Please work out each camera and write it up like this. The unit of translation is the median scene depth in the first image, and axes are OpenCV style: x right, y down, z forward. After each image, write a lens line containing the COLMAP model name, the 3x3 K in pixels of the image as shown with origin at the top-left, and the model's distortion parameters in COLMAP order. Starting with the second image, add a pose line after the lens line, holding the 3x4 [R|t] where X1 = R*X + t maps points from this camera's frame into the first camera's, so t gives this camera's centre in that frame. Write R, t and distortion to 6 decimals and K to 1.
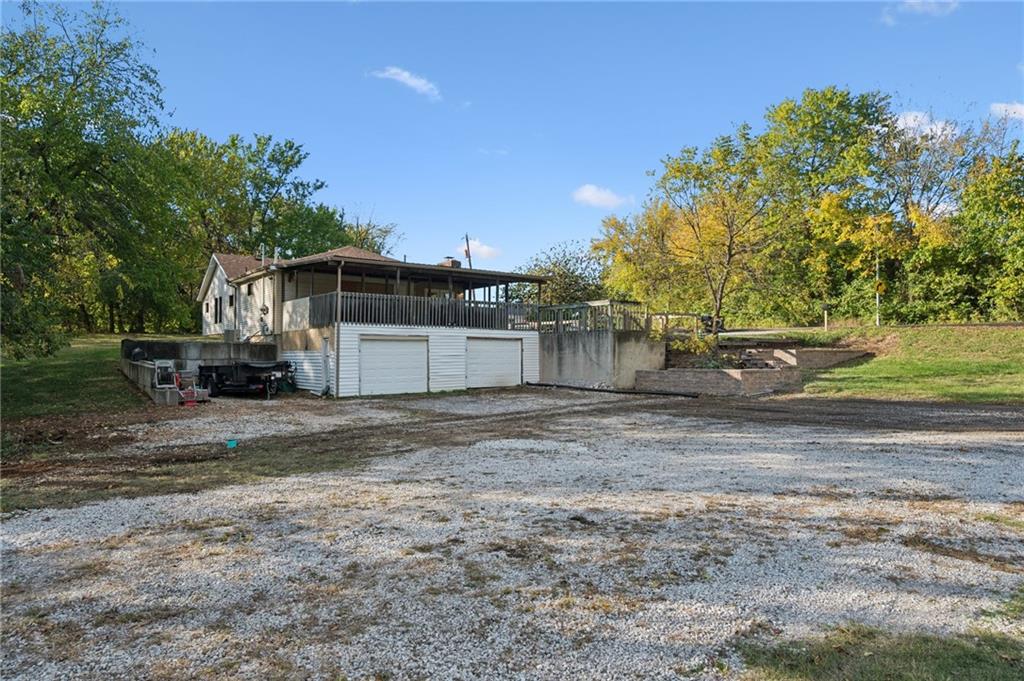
lens RADIAL K [[645.4, 0, 512.1], [0, 645.4, 342.1], [0, 0, 1]] dist [0.000345, 0.000026]
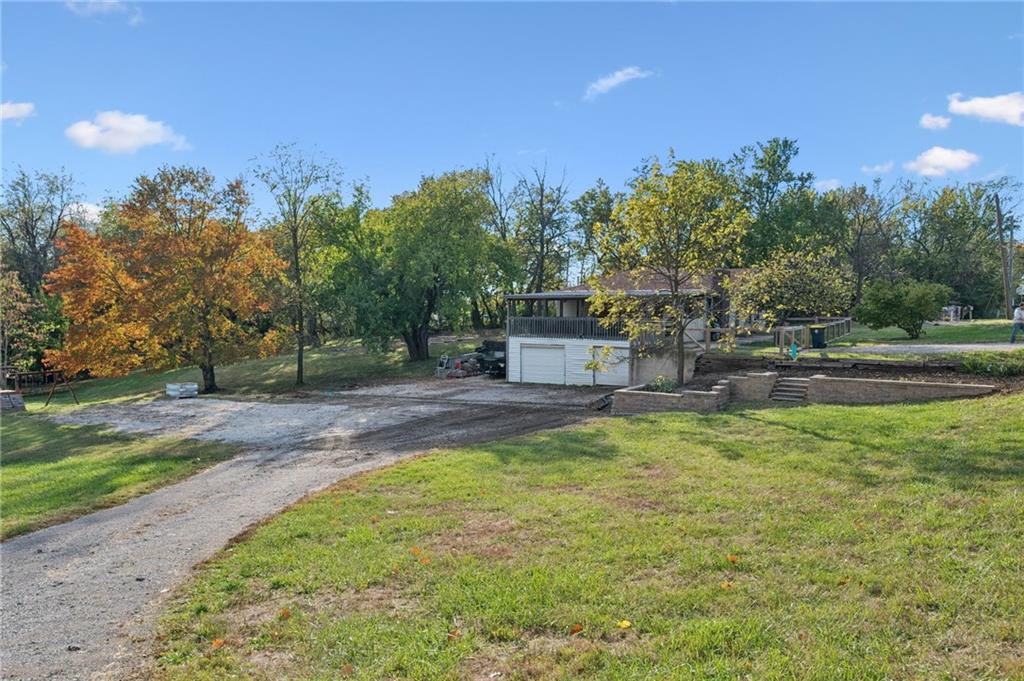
lens RADIAL K [[678.8, 0, 512.0], [0, 678.8, 340.3], [0, 0, 1]] dist [0.000353, 0.000004]
pose [[0.419451, 0.036822, -0.907031, 1.161066], [0.016332, 0.998709, 0.048096, -0.092380], [0.907631, -0.034987, 0.418308, 0.277768]]
